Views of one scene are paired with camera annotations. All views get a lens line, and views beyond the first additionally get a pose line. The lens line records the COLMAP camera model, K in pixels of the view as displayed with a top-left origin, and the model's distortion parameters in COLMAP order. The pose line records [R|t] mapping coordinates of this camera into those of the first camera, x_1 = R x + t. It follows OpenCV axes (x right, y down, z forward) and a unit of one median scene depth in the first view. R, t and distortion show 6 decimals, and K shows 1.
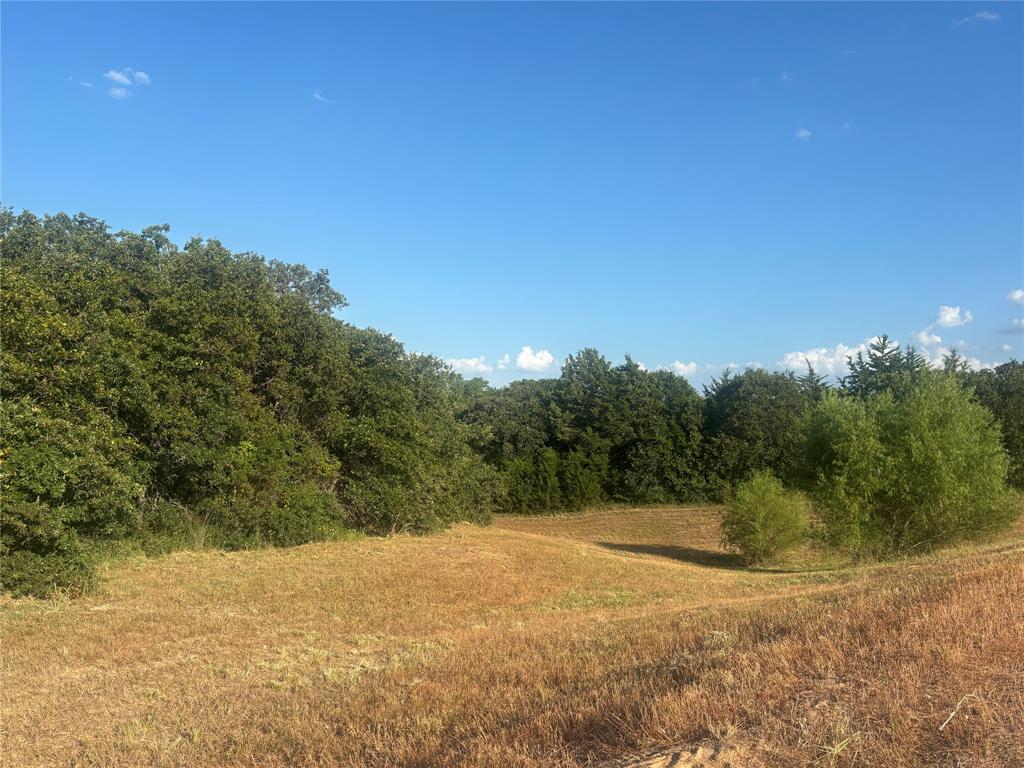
lens RADIAL K [[826.2, 0, 512.0], [0, 826.2, 384.0], [0, 0, 1]] dist [-0.009738, -0.007140]
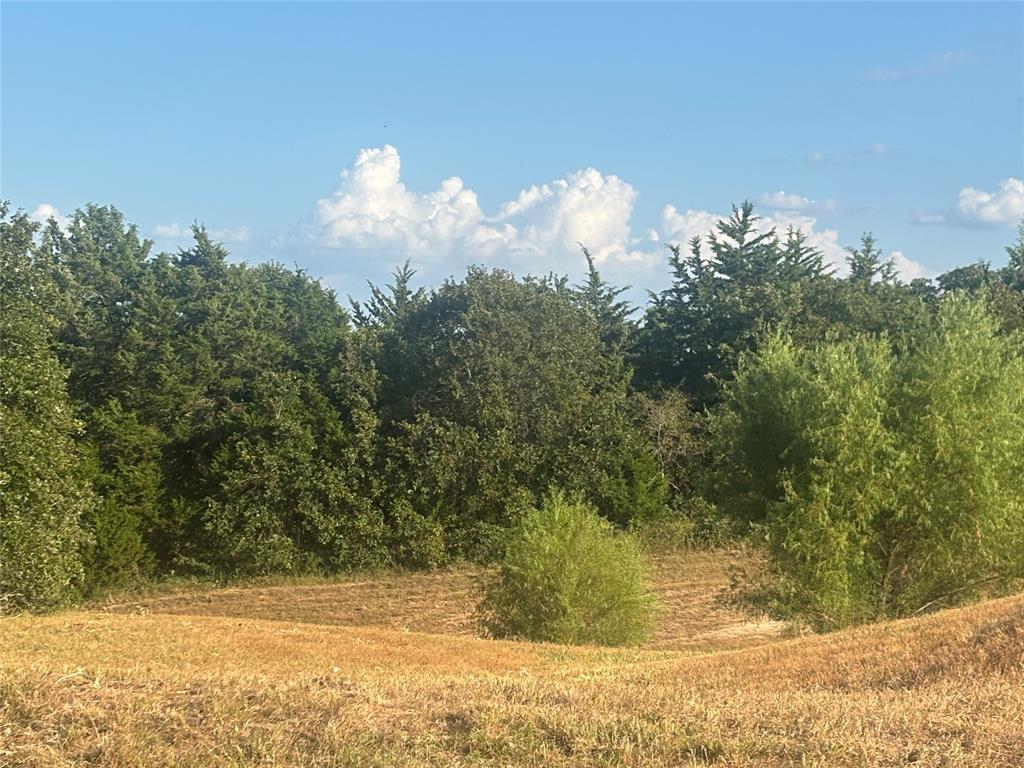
lens RADIAL K [[2347.9, 0, 512.0], [0, 2347.9, 384.0], [0, 0, 1]] dist [0.270739, -0.236151]
pose [[0.919664, 0.006512, 0.392652, -0.192195], [-0.024105, 0.998913, 0.039892, -0.007438], [-0.391965, -0.046152, 0.918822, -0.176291]]
